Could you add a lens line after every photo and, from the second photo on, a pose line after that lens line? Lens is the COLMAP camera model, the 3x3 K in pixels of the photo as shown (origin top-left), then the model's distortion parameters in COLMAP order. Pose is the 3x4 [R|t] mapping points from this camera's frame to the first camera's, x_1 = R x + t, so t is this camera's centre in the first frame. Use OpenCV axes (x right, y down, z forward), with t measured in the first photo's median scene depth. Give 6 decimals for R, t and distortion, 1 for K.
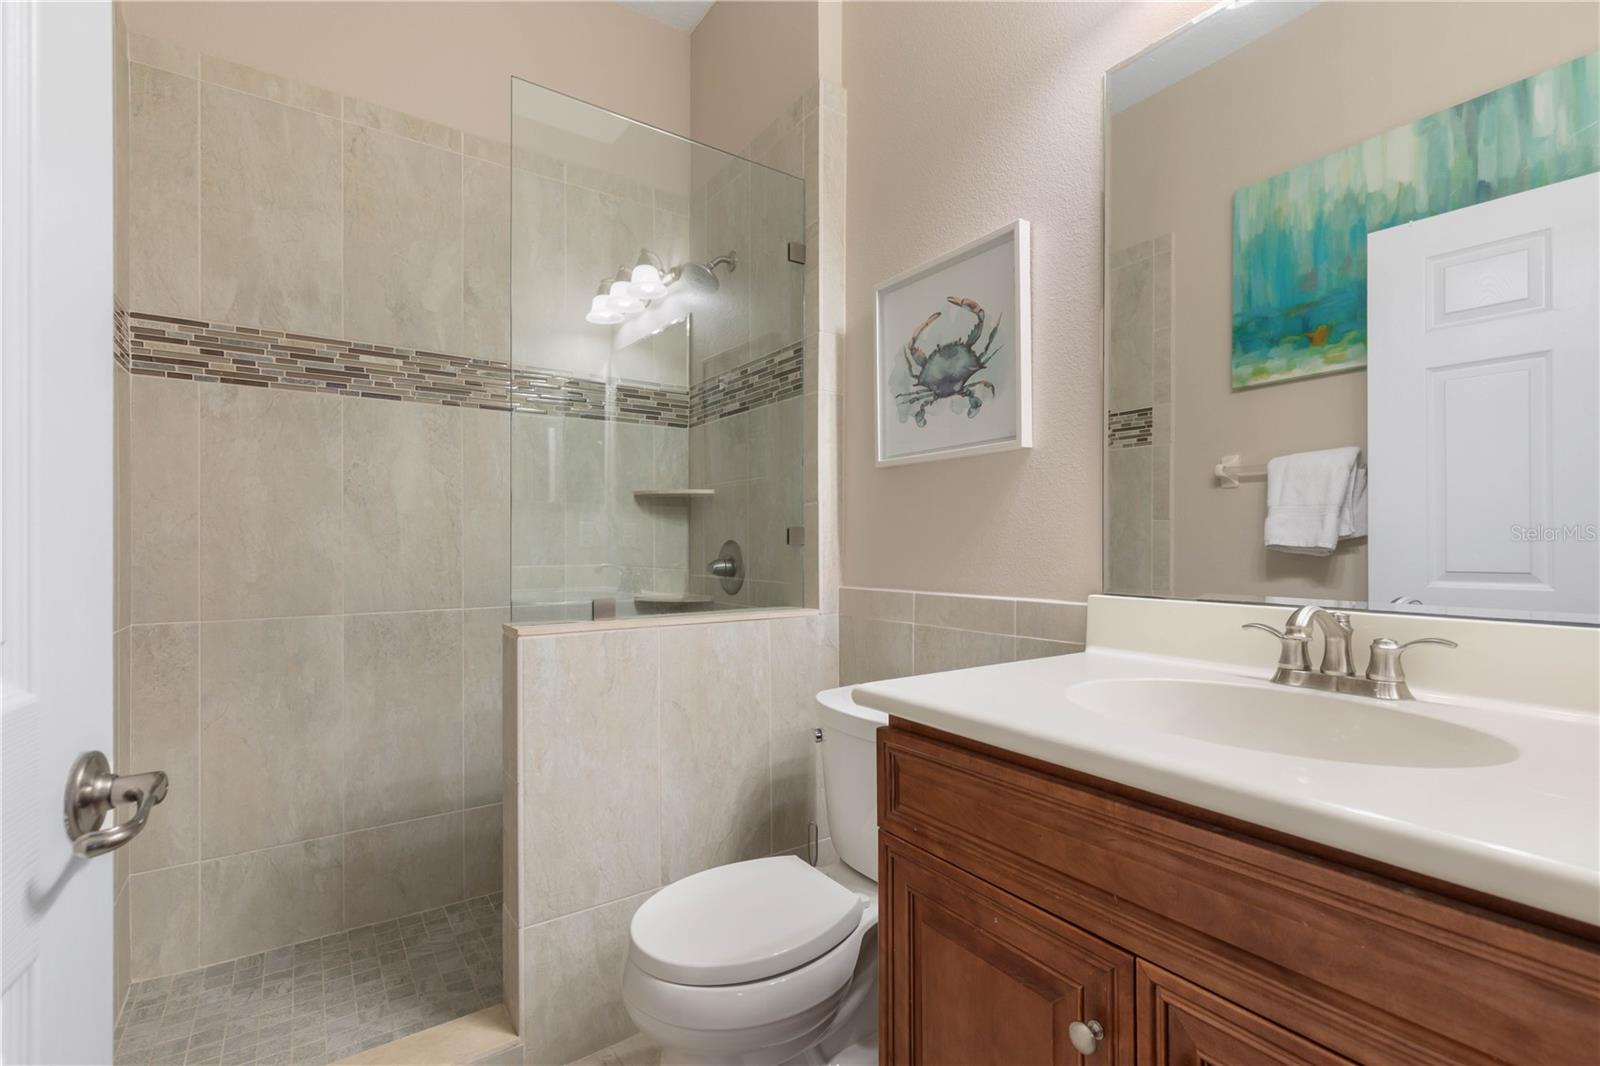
lens RADIAL K [[733.8, 0, 794.9], [0, 733.8, 534.7], [0, 0, 1]] dist [0.009752, -0.001527]
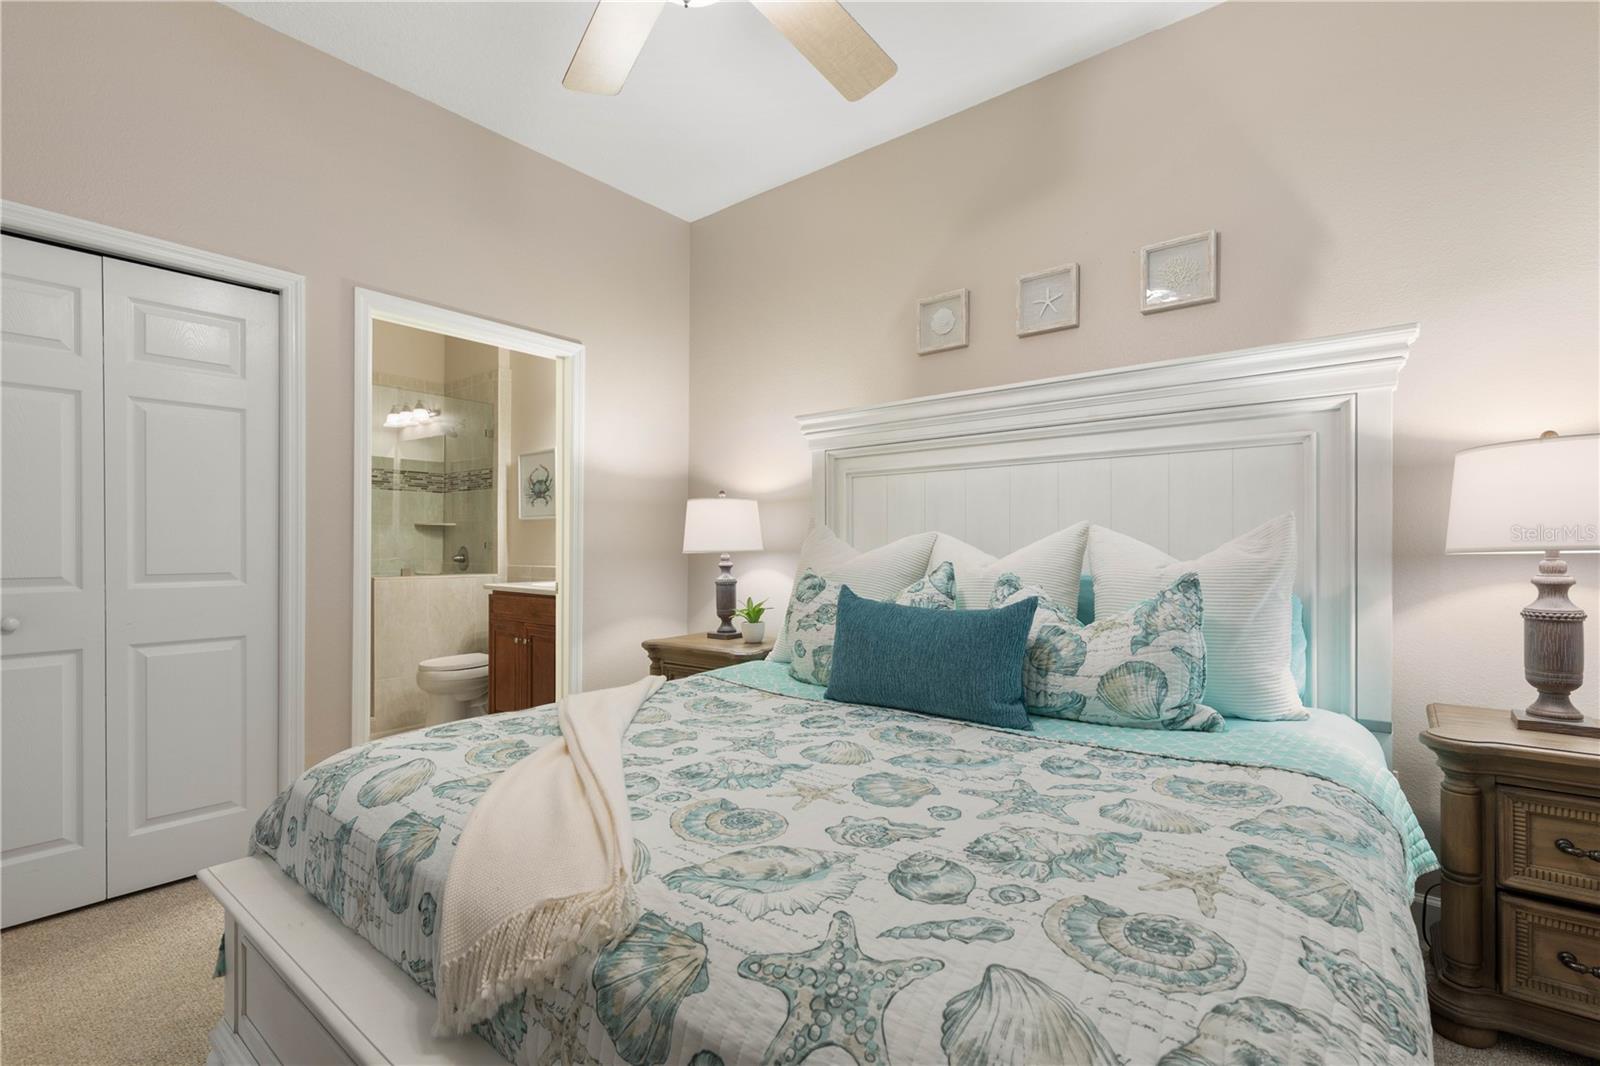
lens RADIAL K [[733.8, 0, 811.9], [0, 733.8, 541.4], [0, 0, 1]] dist [0.009752, -0.001527]
pose [[0.953730, 0.005716, 0.300609, 0.298821], [-0.007154, 0.999968, 0.003683, -0.028967], [-0.300578, -0.005663, 0.953740, -1.730301]]
